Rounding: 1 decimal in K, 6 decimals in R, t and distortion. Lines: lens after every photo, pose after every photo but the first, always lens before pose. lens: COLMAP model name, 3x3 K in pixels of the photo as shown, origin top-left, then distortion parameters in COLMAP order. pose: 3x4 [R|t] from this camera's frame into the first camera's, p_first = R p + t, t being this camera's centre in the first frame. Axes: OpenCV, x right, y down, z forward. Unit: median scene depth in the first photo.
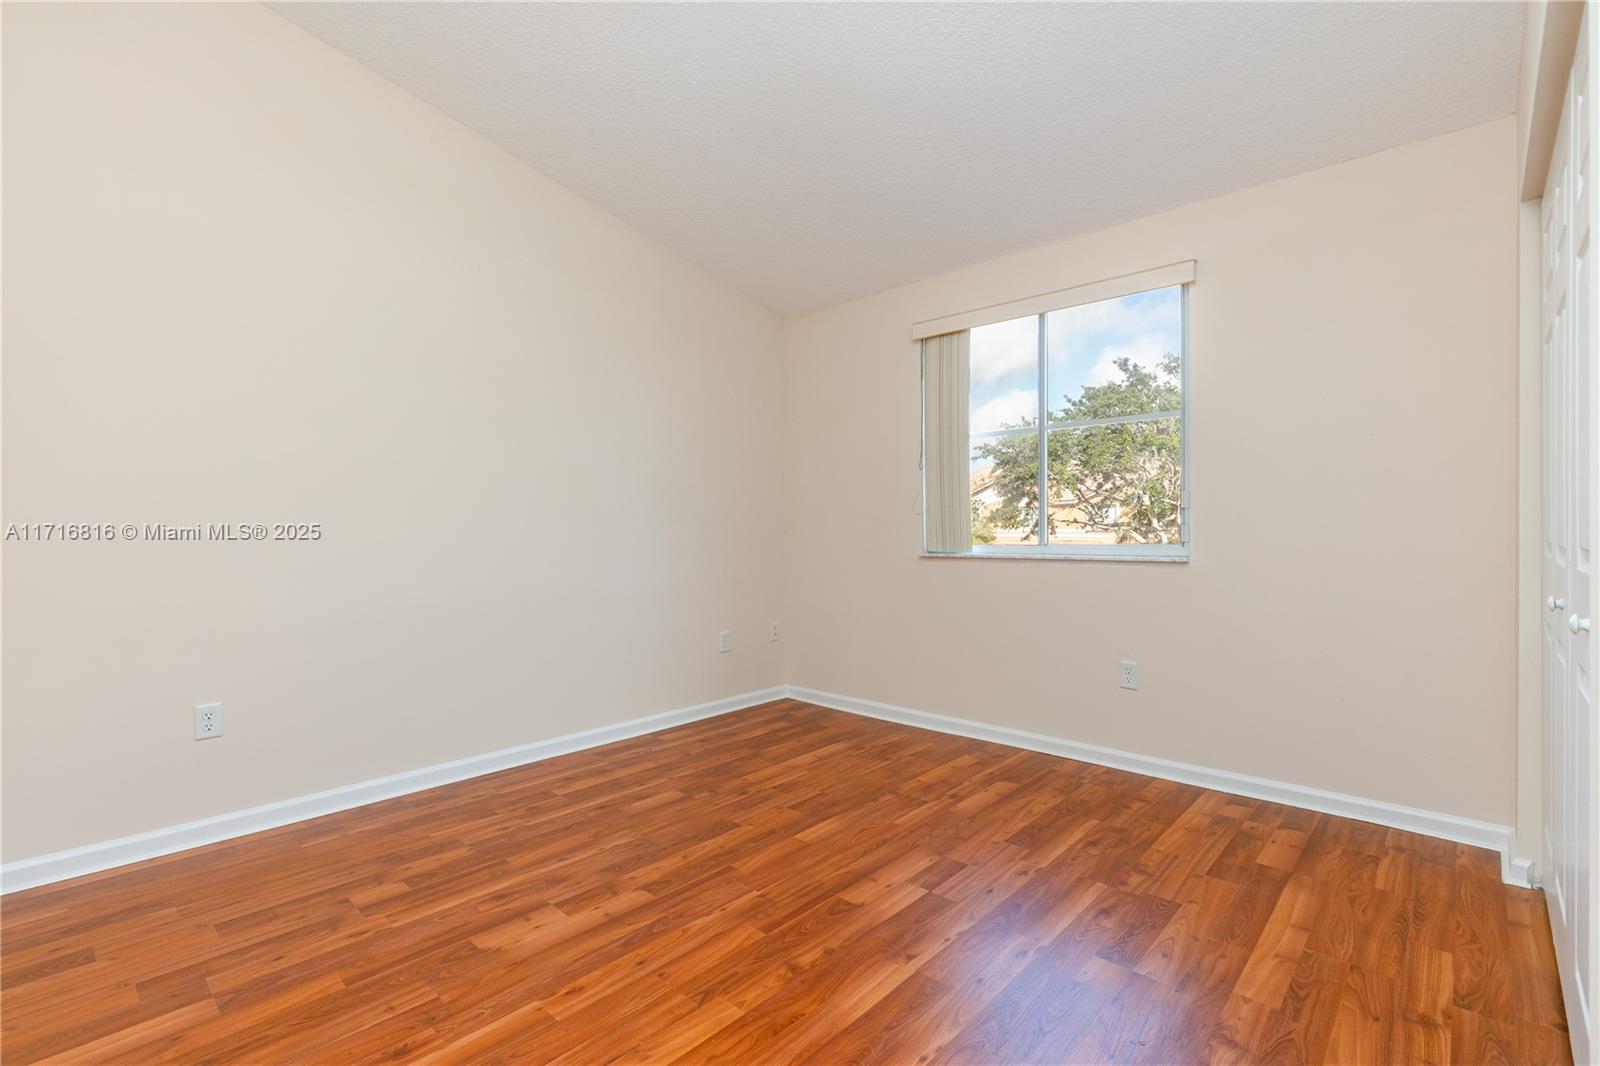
lens RADIAL K [[728.1, 0, 800.0], [0, 728.1, 533.0], [0, 0, 1]] dist [0.003848, -0.000004]
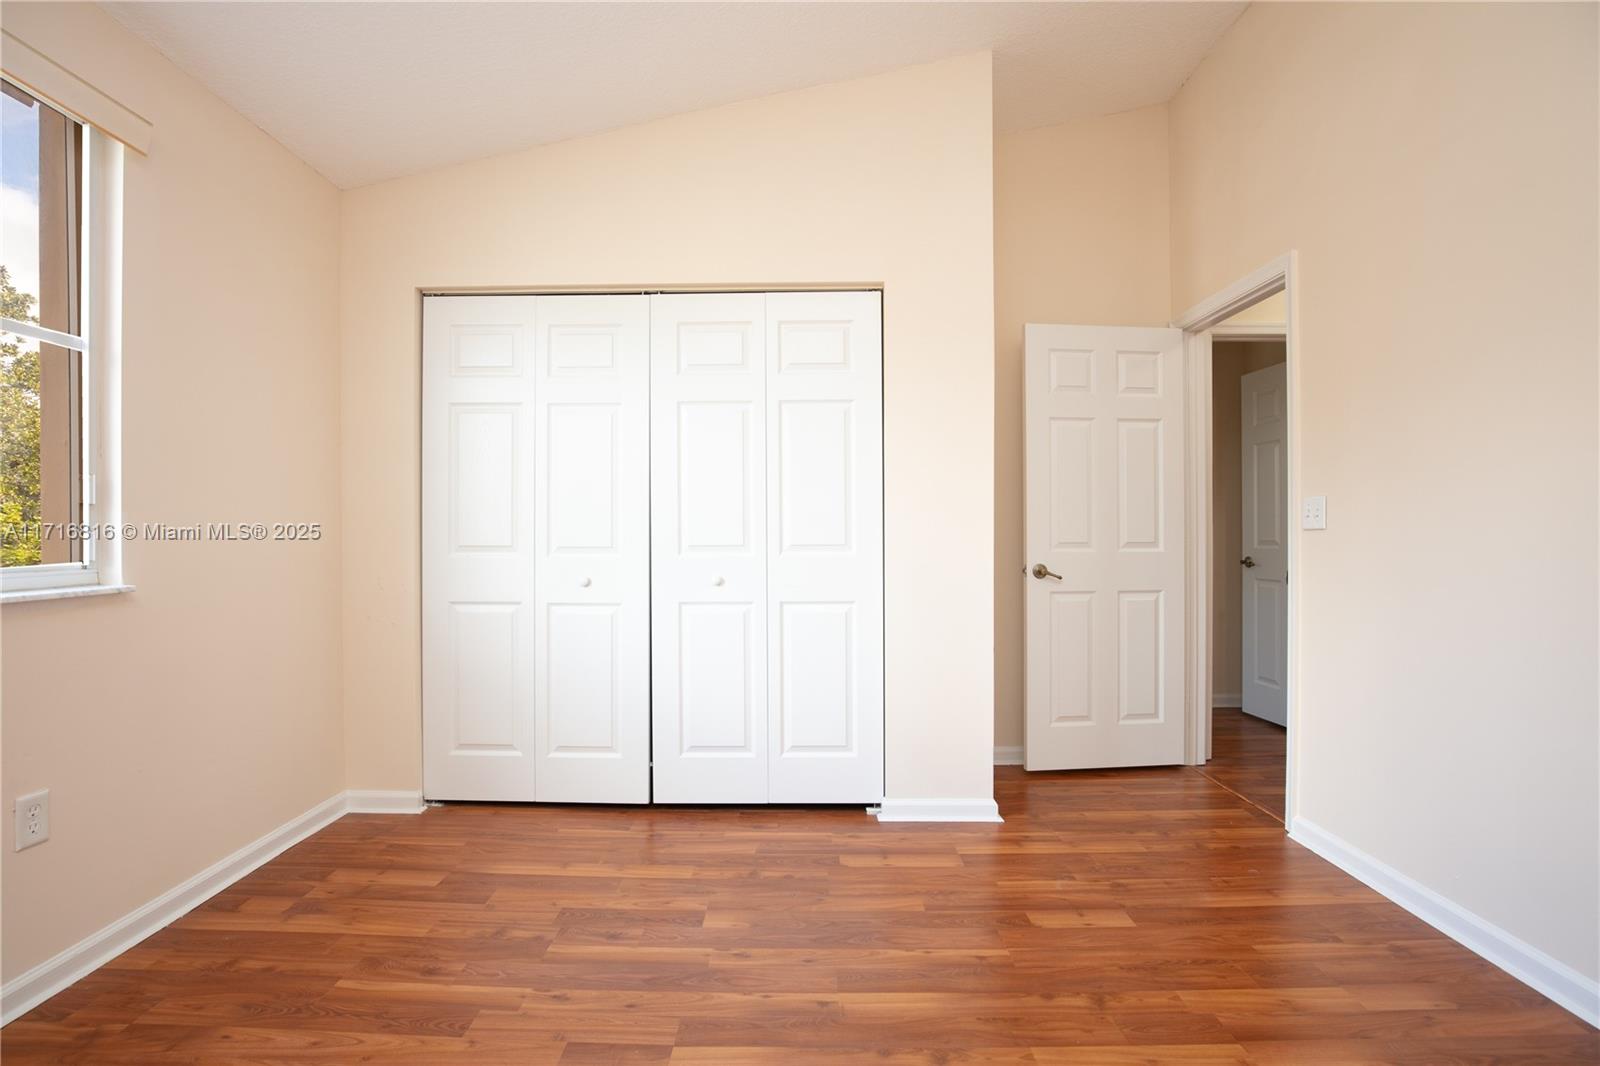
lens RADIAL K [[728.1, 0, 800.0], [0, 728.1, 533.0], [0, 0, 1]] dist [0.003848, -0.000004]
pose [[-0.667880, 0.002237, 0.744266, -0.433830], [-0.001992, 0.999987, -0.004793, -0.006048], [-0.744266, -0.004684, -0.667866, 1.380459]]
